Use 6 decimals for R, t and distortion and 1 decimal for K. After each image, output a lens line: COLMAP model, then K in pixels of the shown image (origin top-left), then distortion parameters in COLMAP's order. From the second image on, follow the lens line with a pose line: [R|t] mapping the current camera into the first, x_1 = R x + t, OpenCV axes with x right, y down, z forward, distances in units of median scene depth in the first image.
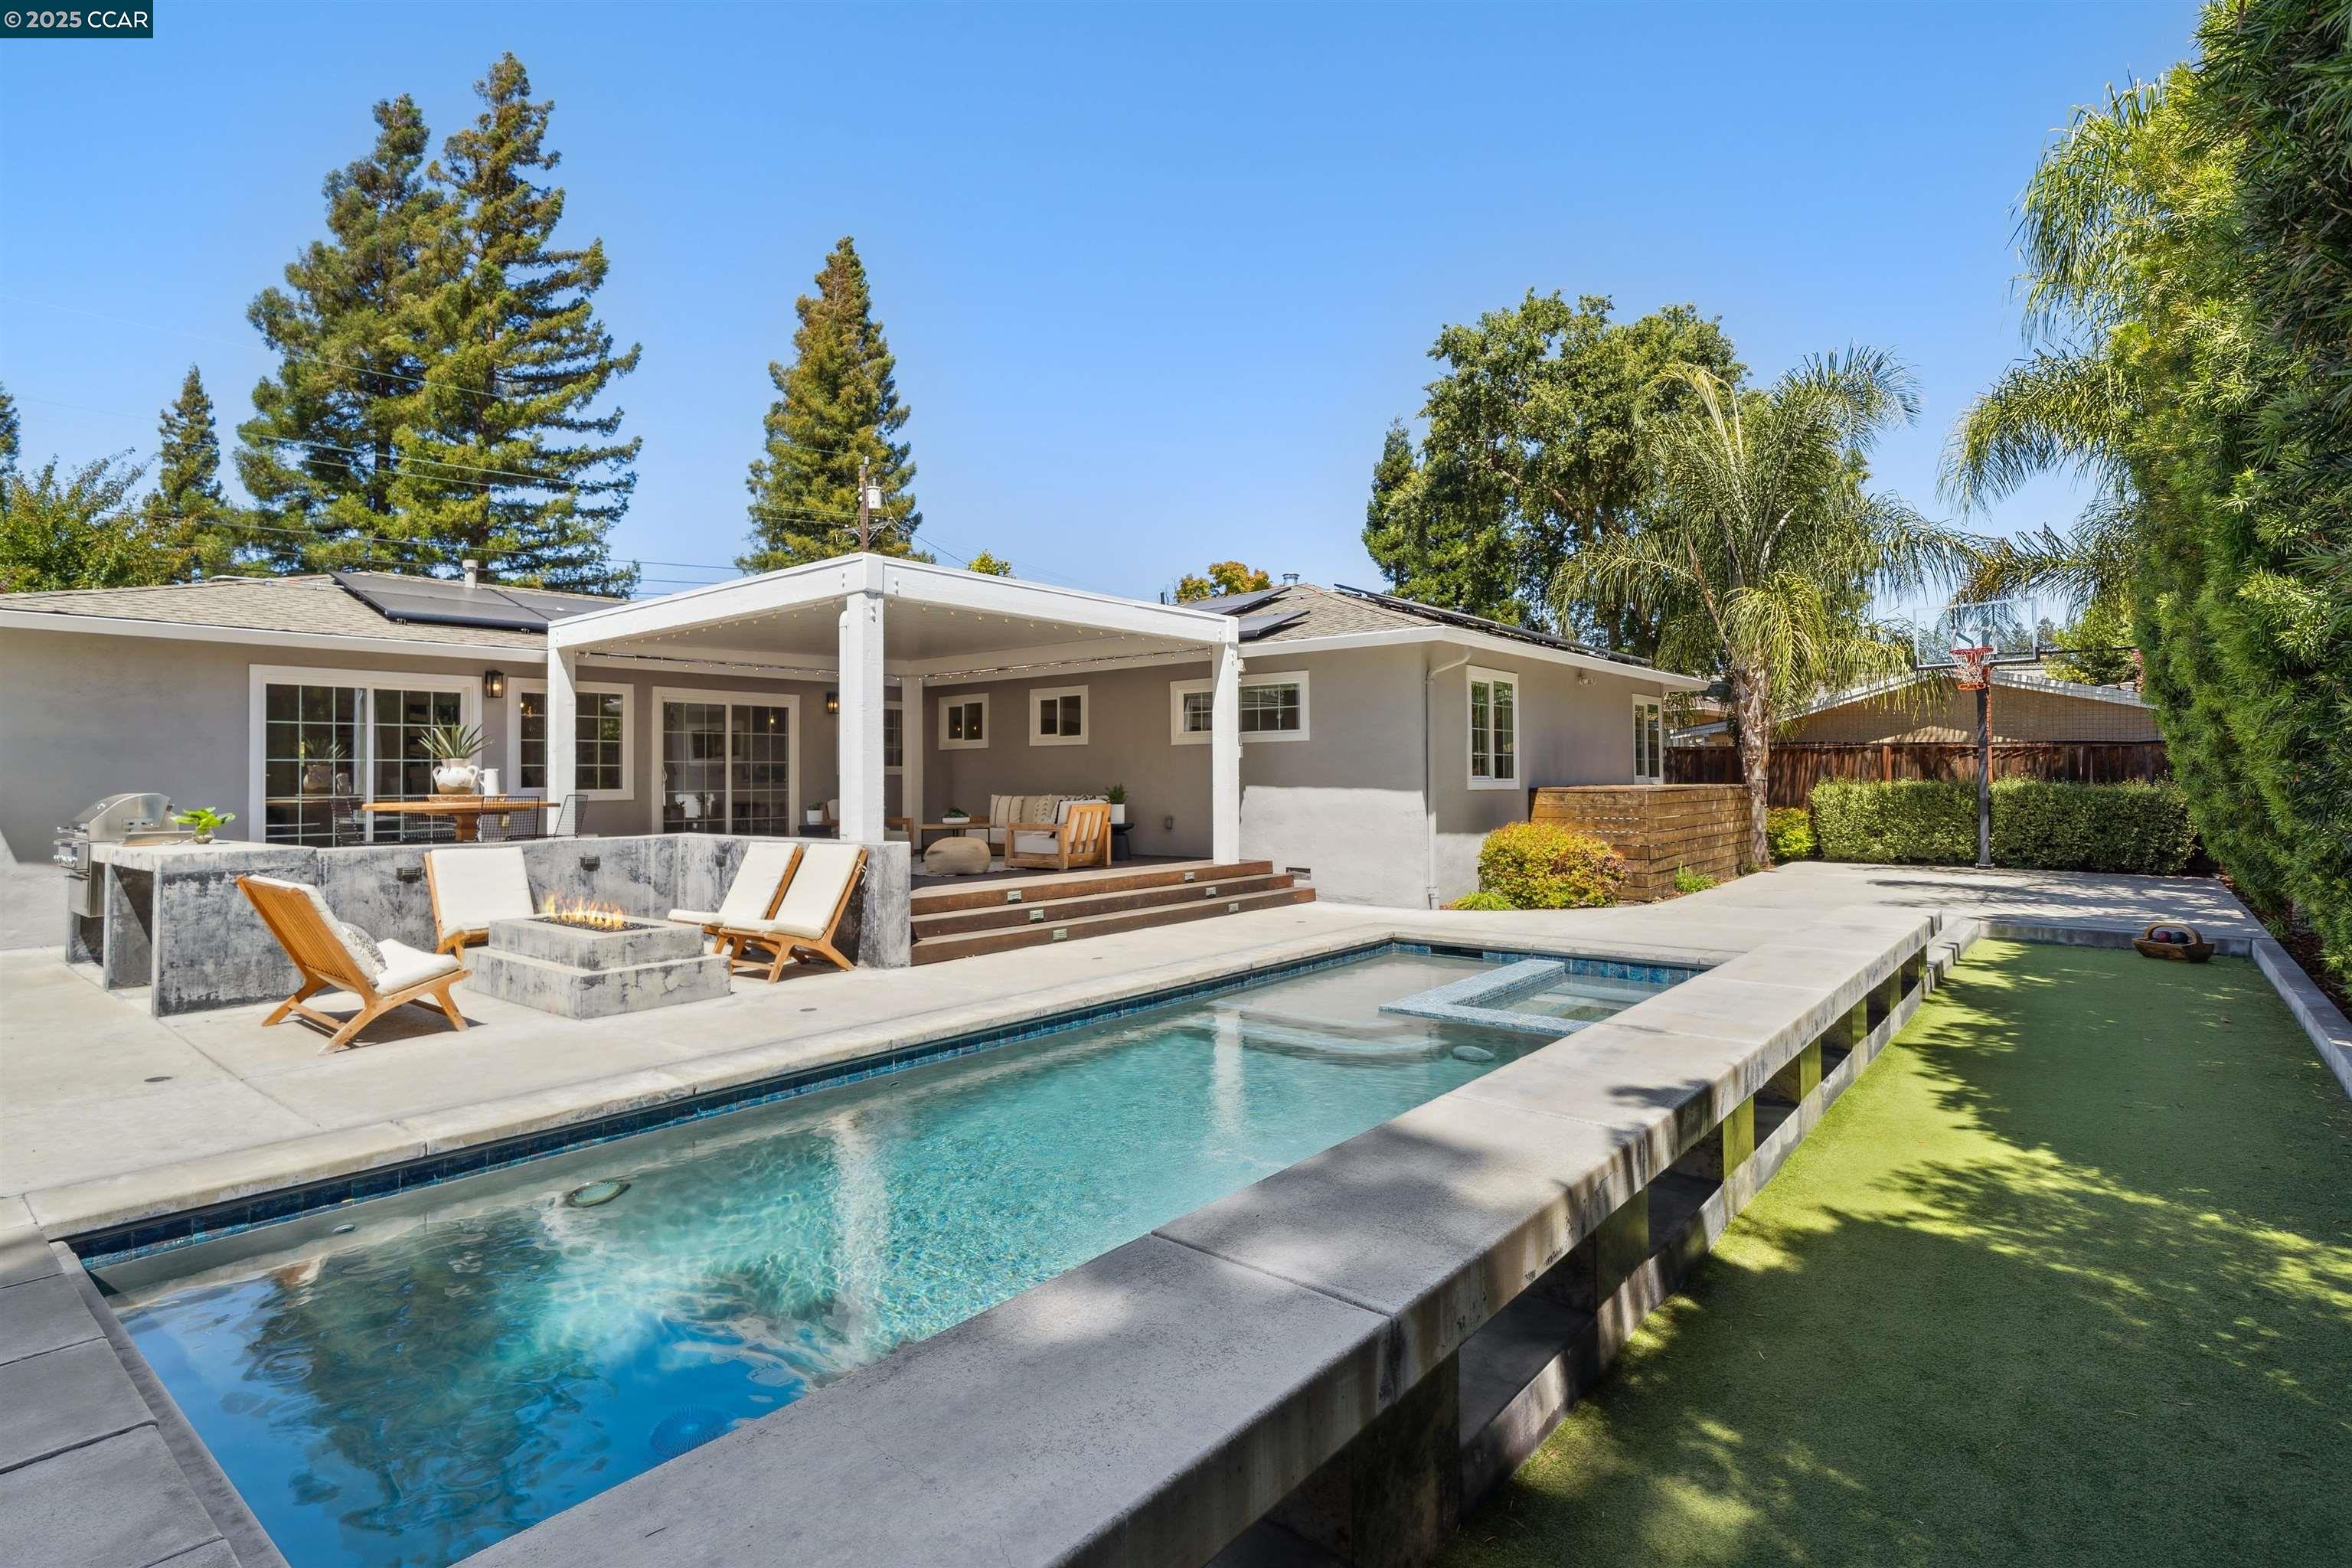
lens RADIAL K [[1128.7, 0, 1229.9], [0, 1128.7, 772.9], [0, 0, 1]] dist [-0.014979, 0.000337]
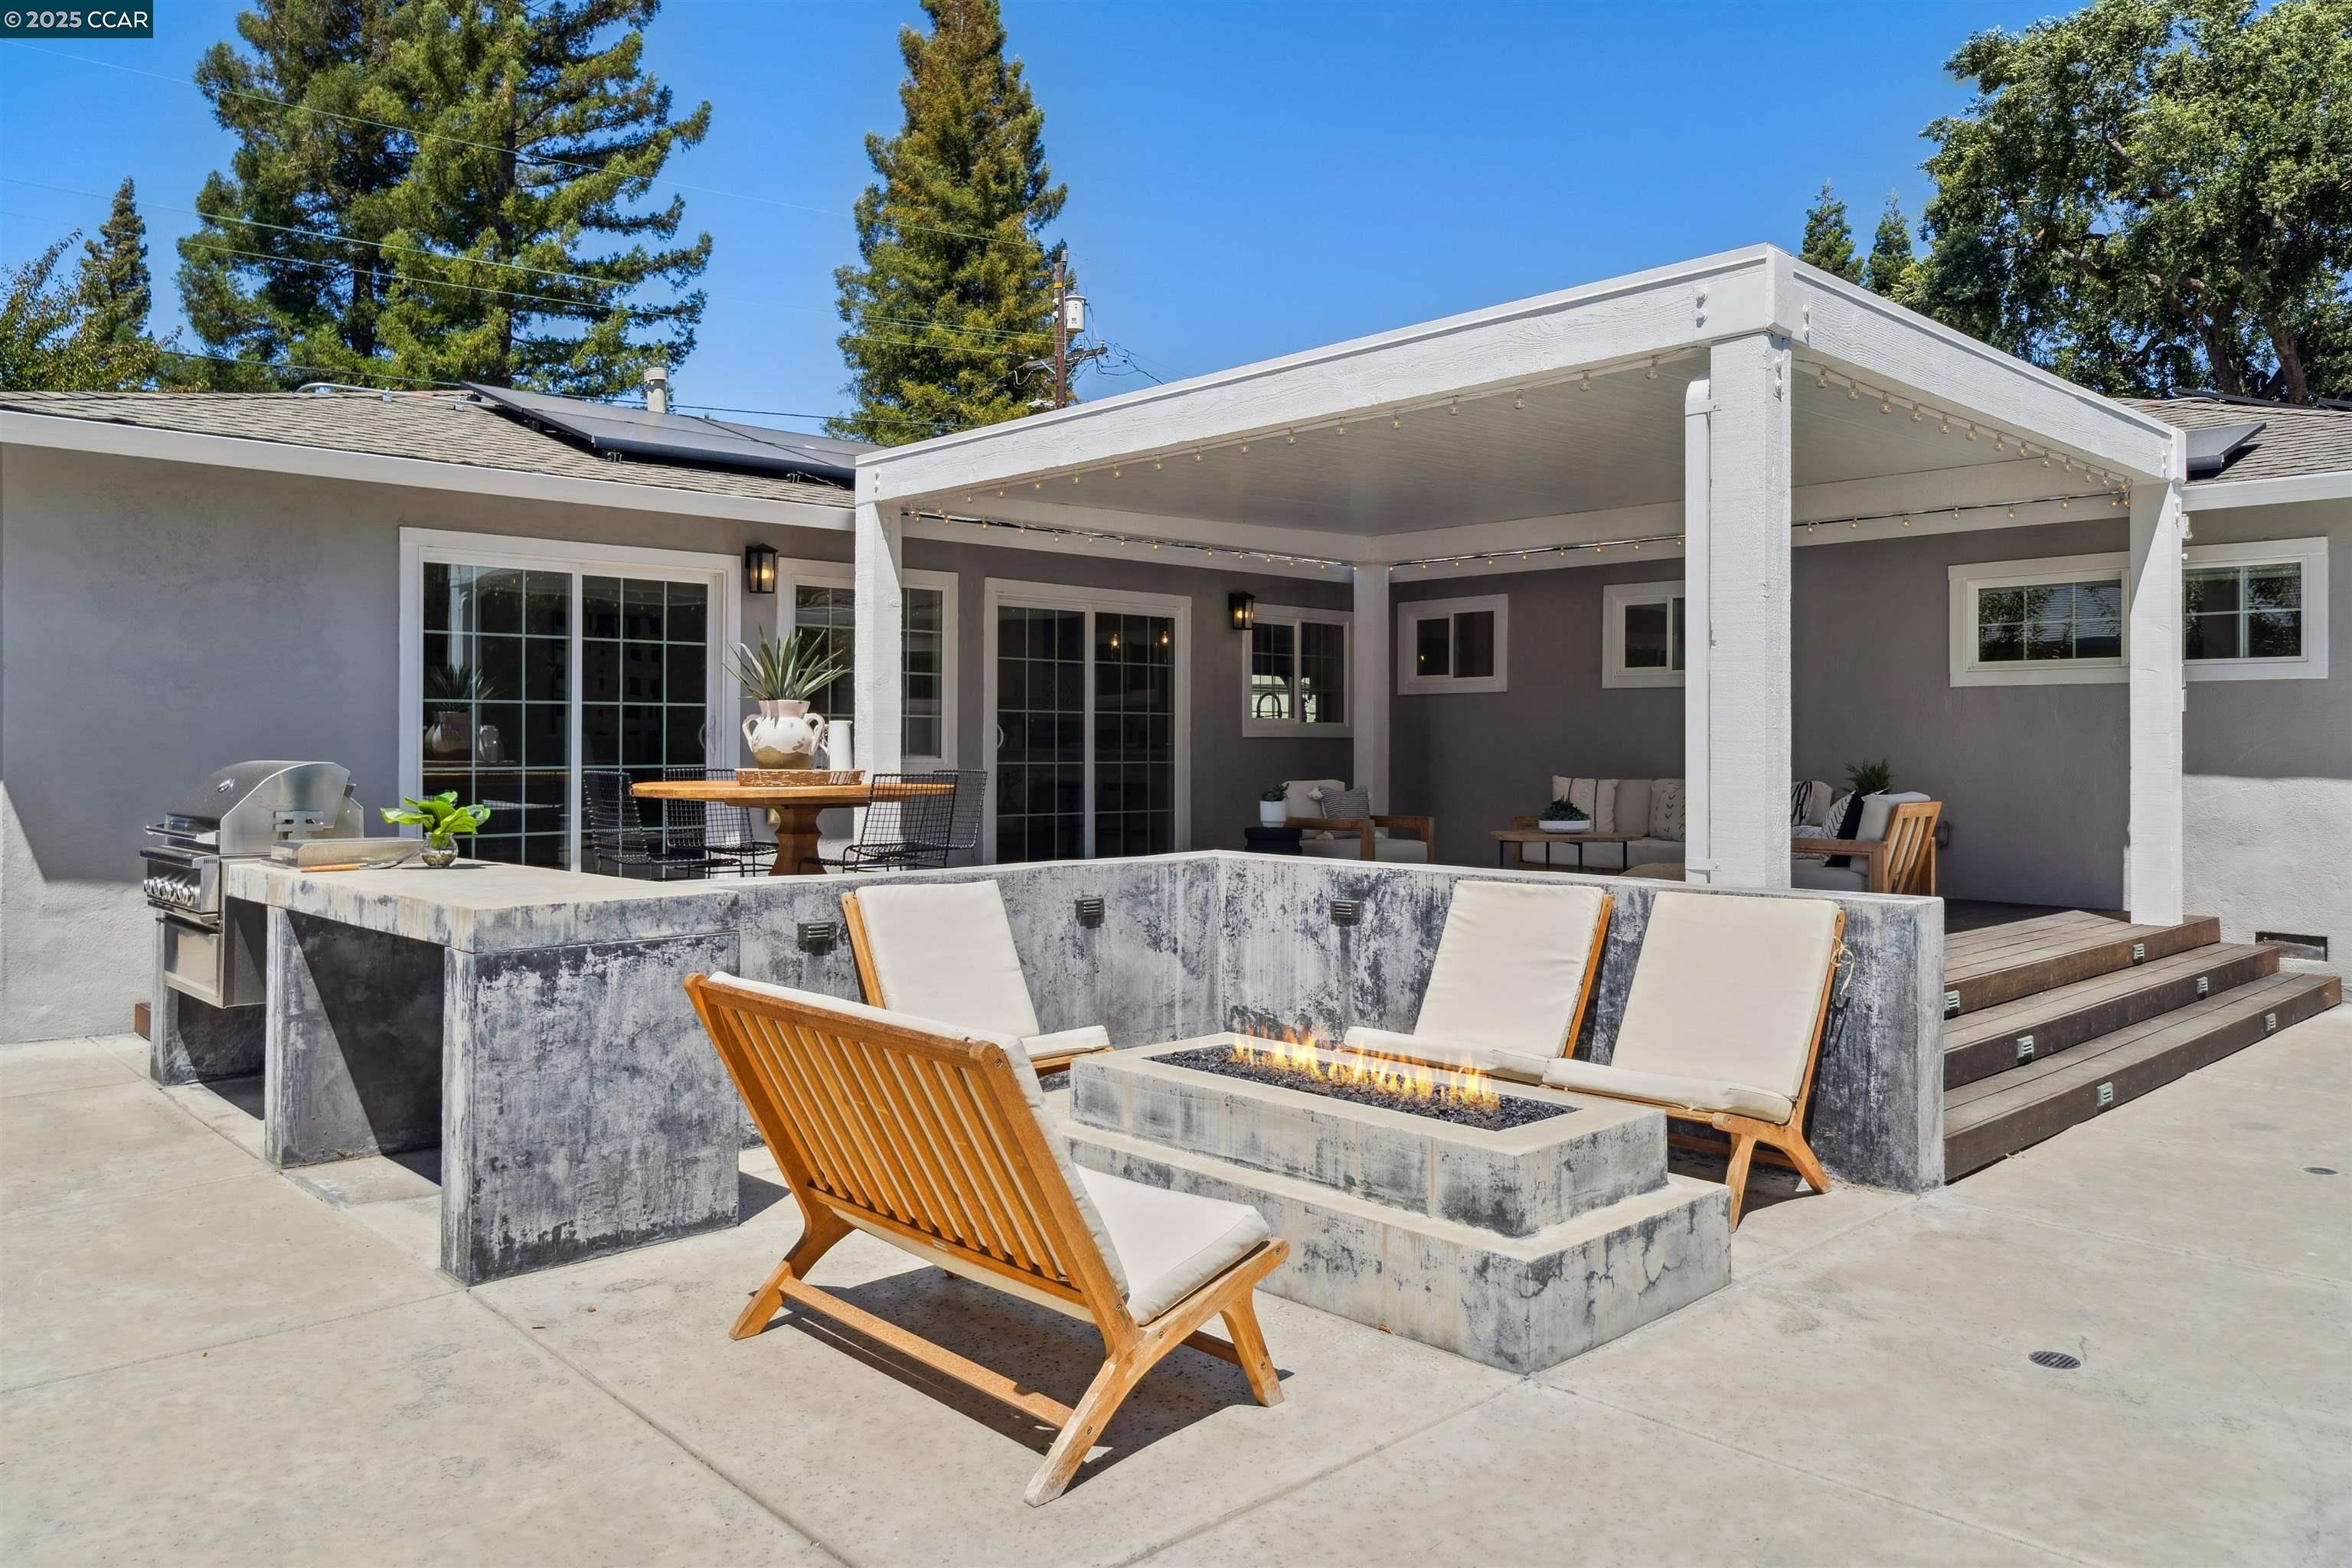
lens RADIAL K [[1608.3, 0, 1163.1], [0, 1608.3, 775.8], [0, 0, 1]] dist [-0.007442, -0.015896]
pose [[0.987996, 0.014658, -0.153783, -0.322059], [-0.010957, 0.999630, 0.024884, 0.001771], [0.154091, -0.022900, 0.987791, 0.229847]]
